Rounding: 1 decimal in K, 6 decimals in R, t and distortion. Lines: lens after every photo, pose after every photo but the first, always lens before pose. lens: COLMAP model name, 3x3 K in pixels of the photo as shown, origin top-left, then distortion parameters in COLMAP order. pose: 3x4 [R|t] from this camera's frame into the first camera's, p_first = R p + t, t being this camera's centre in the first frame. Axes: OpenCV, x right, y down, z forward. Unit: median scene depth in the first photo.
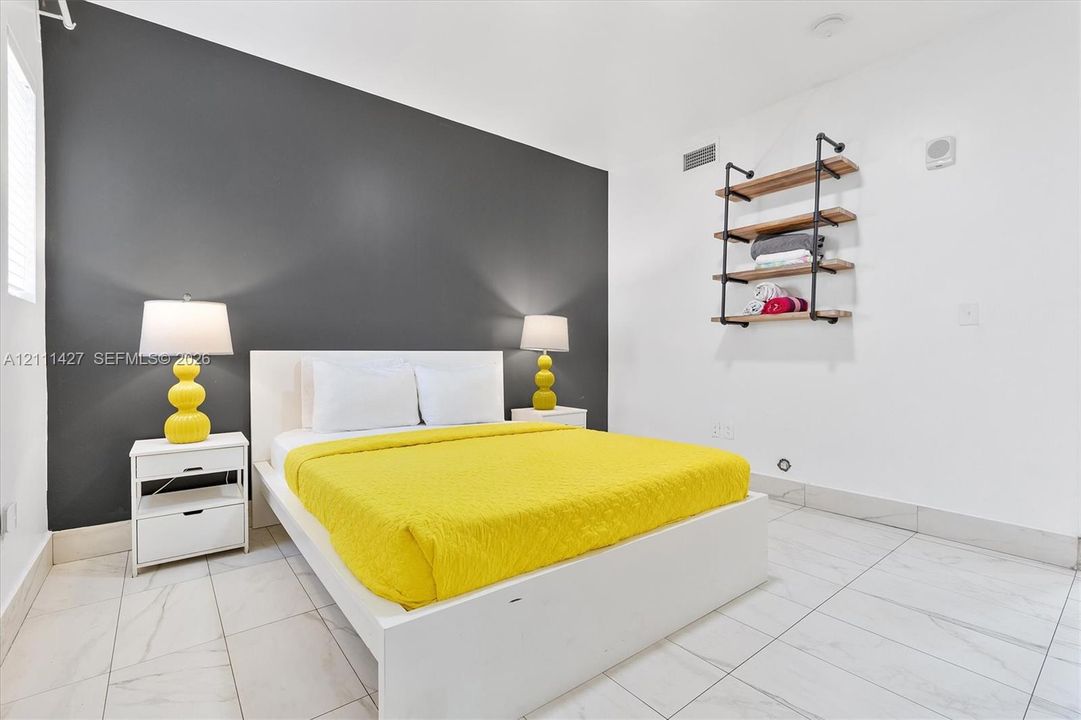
lens RADIAL K [[516.6, 0, 540.5], [0, 516.6, 360.0], [0, 0, 1]] dist [-0.000566, 0.000394]
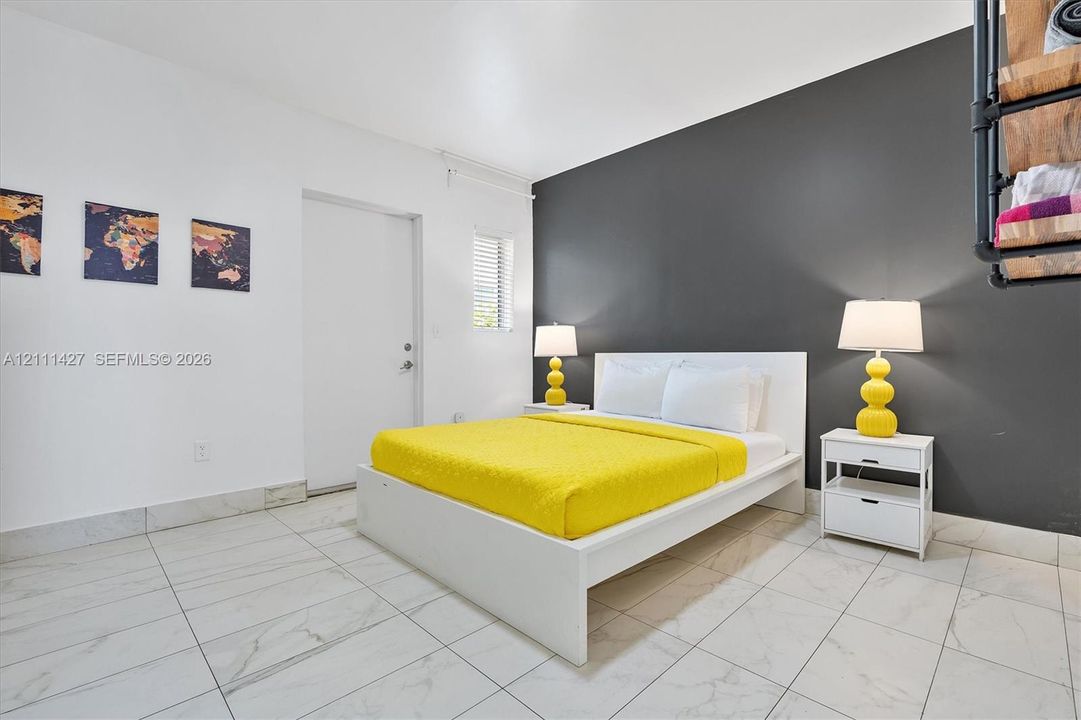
lens RADIAL K [[487.1, 0, 541.7], [0, 487.1, 355.8], [0, 0, 1]] dist [-0.000539, 0.000162]
pose [[0.083293, 0.002509, -0.996522, 0.630136], [-0.009438, 0.999954, 0.001729, -0.008591], [0.996480, 0.009261, 0.083313, 0.497267]]
